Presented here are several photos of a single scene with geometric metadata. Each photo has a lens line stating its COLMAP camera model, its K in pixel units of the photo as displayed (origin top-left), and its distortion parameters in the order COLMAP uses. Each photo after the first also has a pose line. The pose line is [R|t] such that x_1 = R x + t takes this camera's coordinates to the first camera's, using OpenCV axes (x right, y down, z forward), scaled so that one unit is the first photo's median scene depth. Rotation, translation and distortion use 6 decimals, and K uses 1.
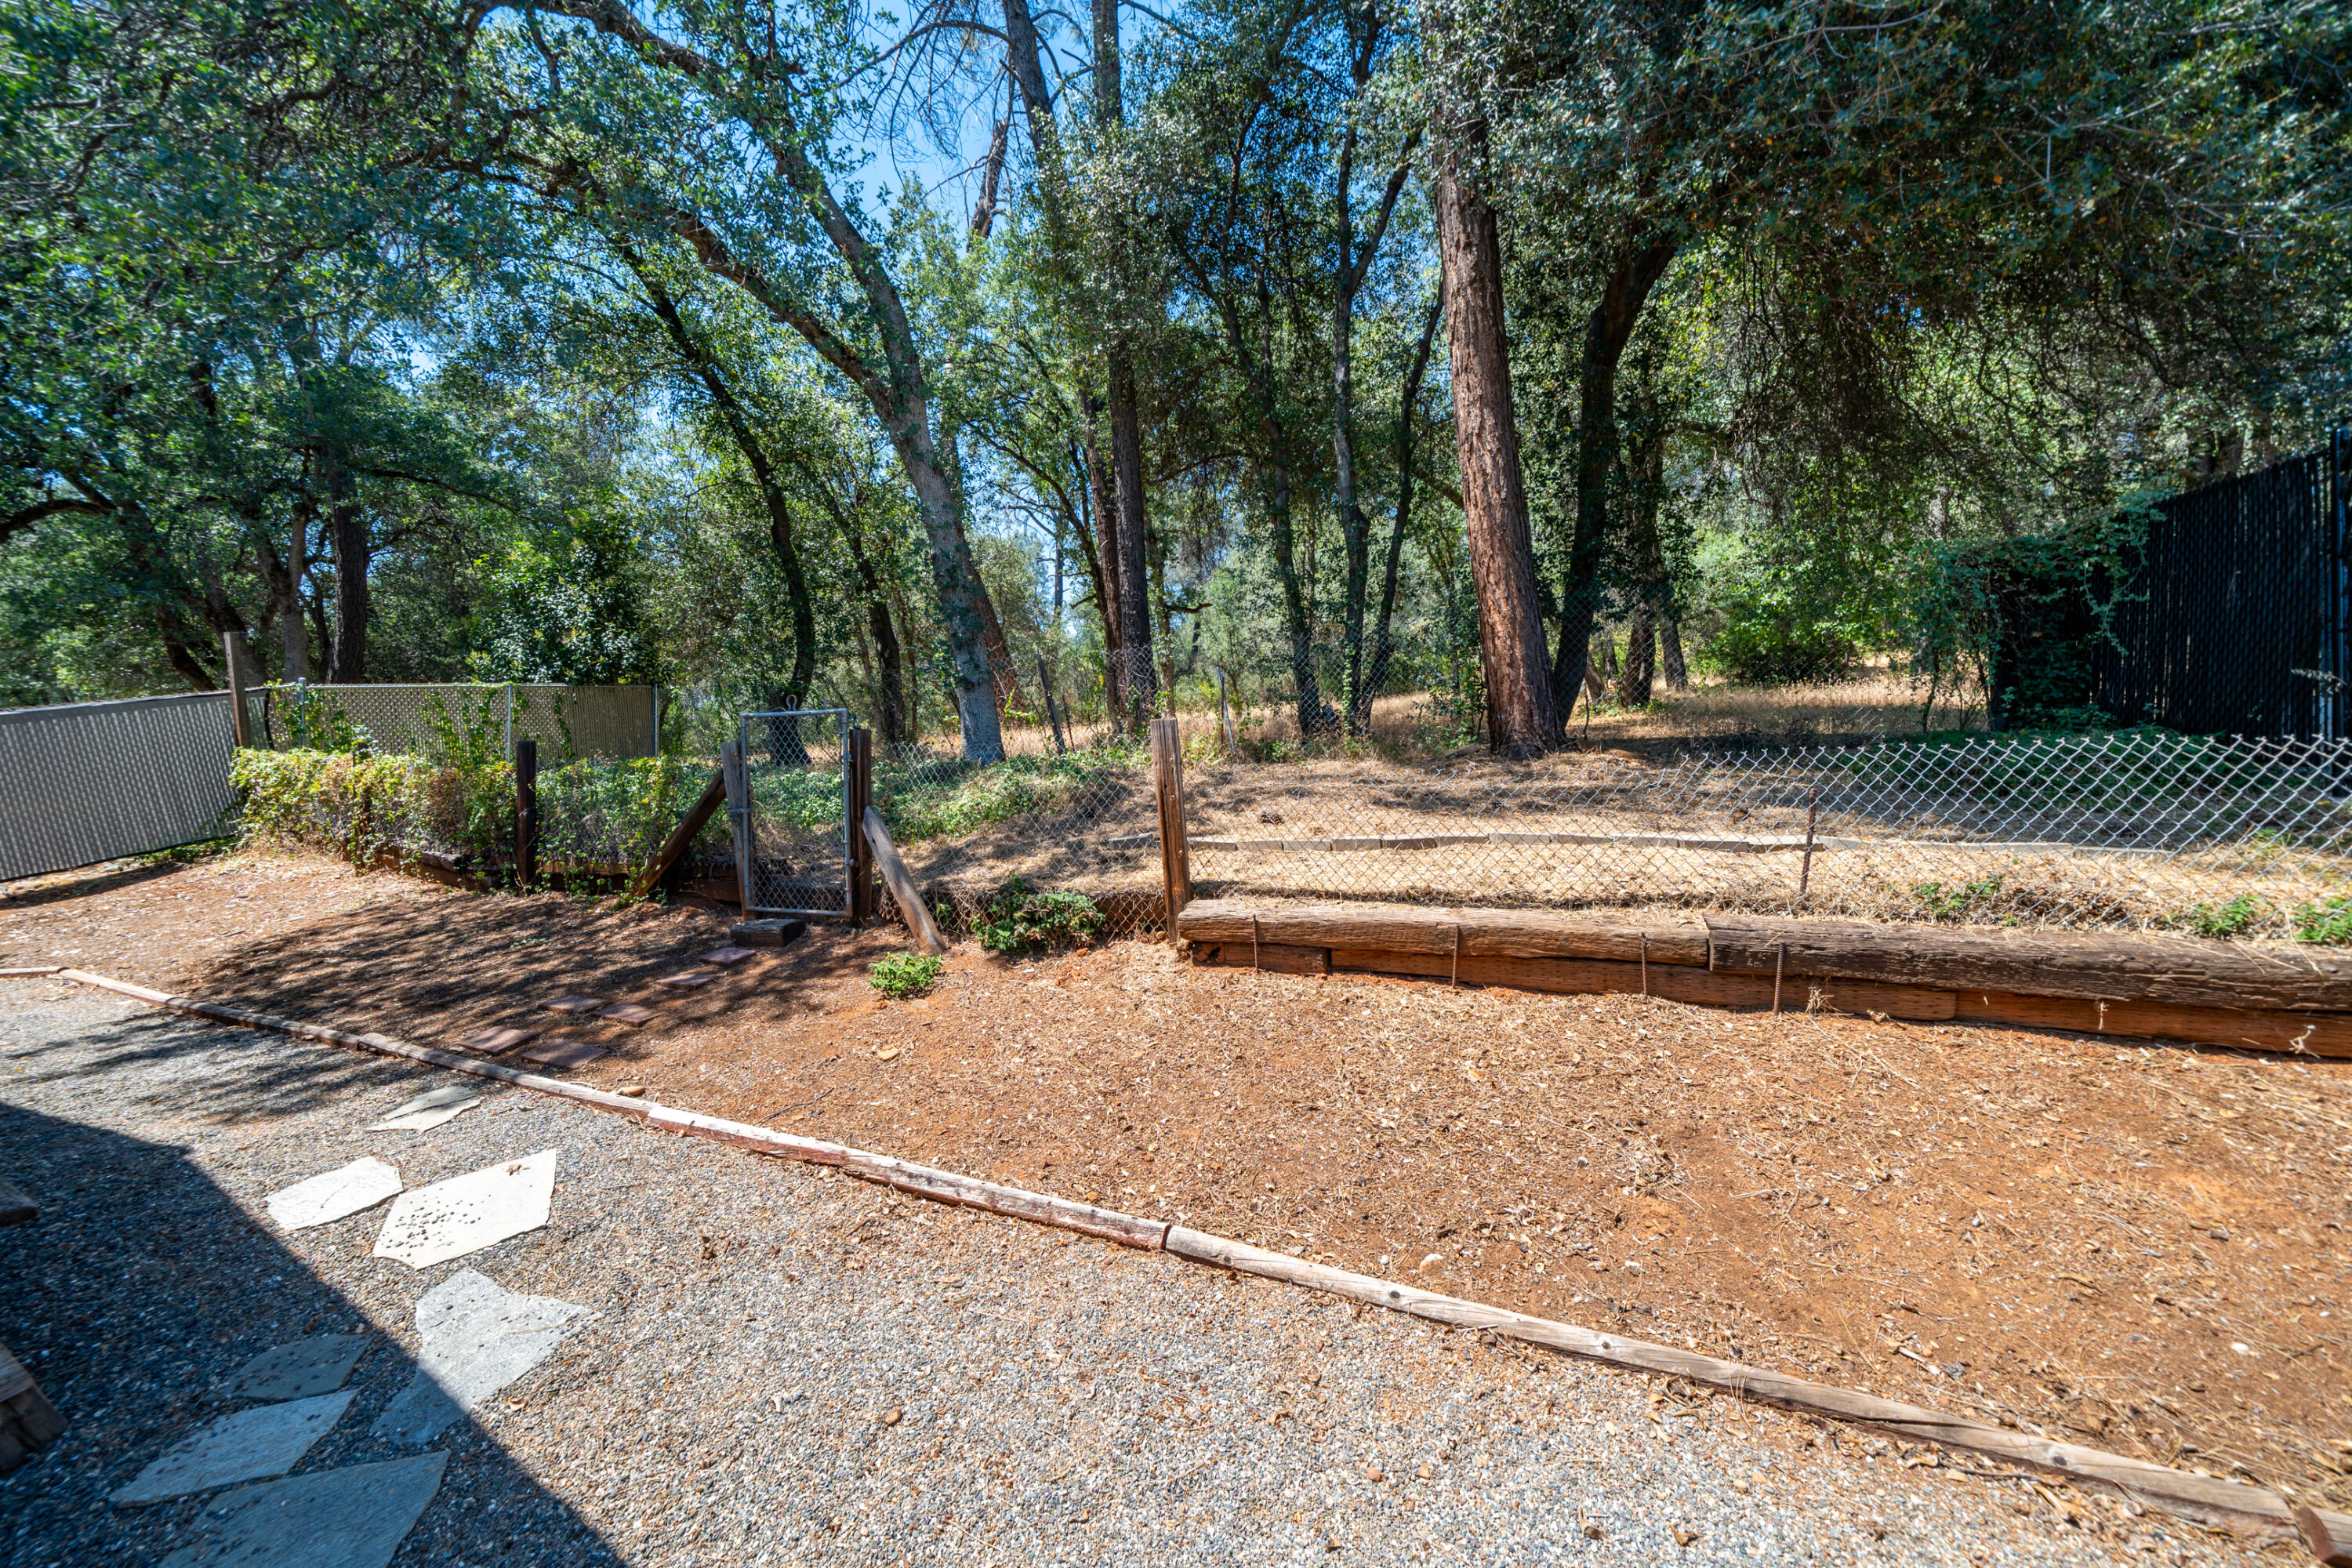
lens RADIAL K [[816.4, 0, 1165.8], [0, 816.4, 783.3], [0, 0, 1]] dist [-0.003302, 0.000094]
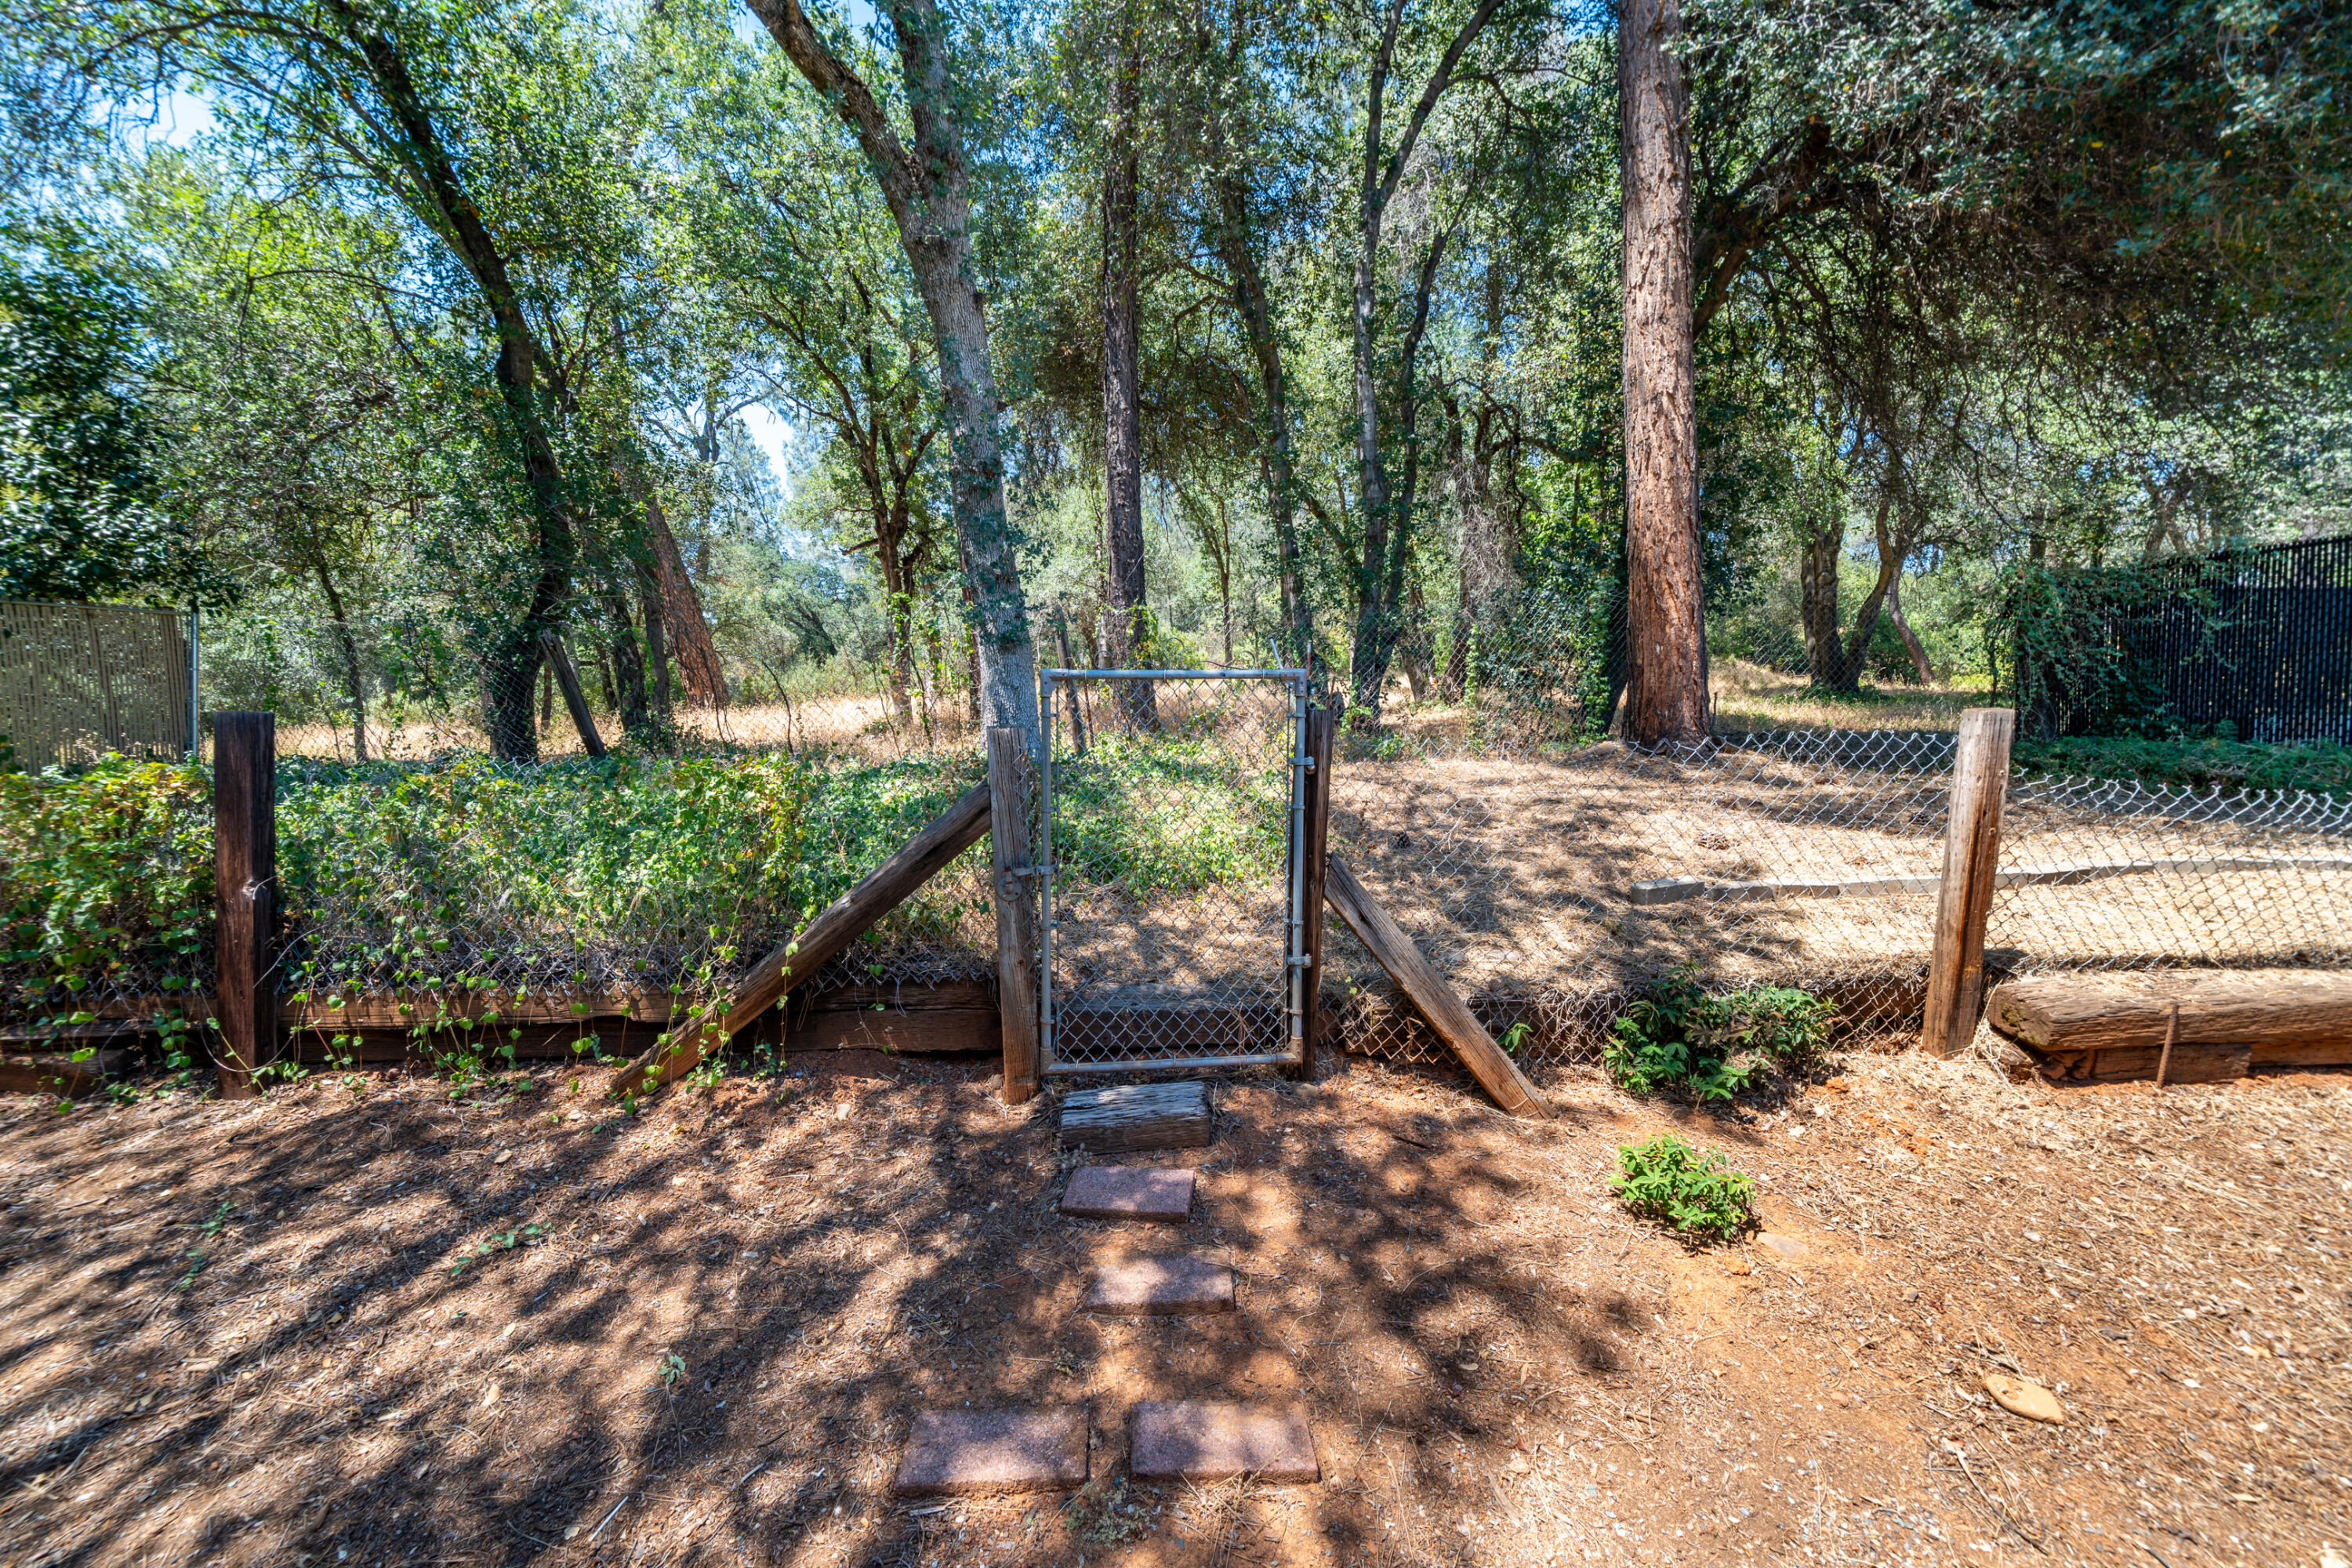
lens RADIAL K [[845.1, 0, 1182.1], [0, 845.1, 778.6], [0, 0, 1]] dist [-0.002761, -0.000111]
pose [[0.905264, -0.008017, 0.424774, -0.539932], [0.003596, 0.999931, 0.011209, -0.021619], [-0.424834, -0.008620, 0.905230, 0.417873]]
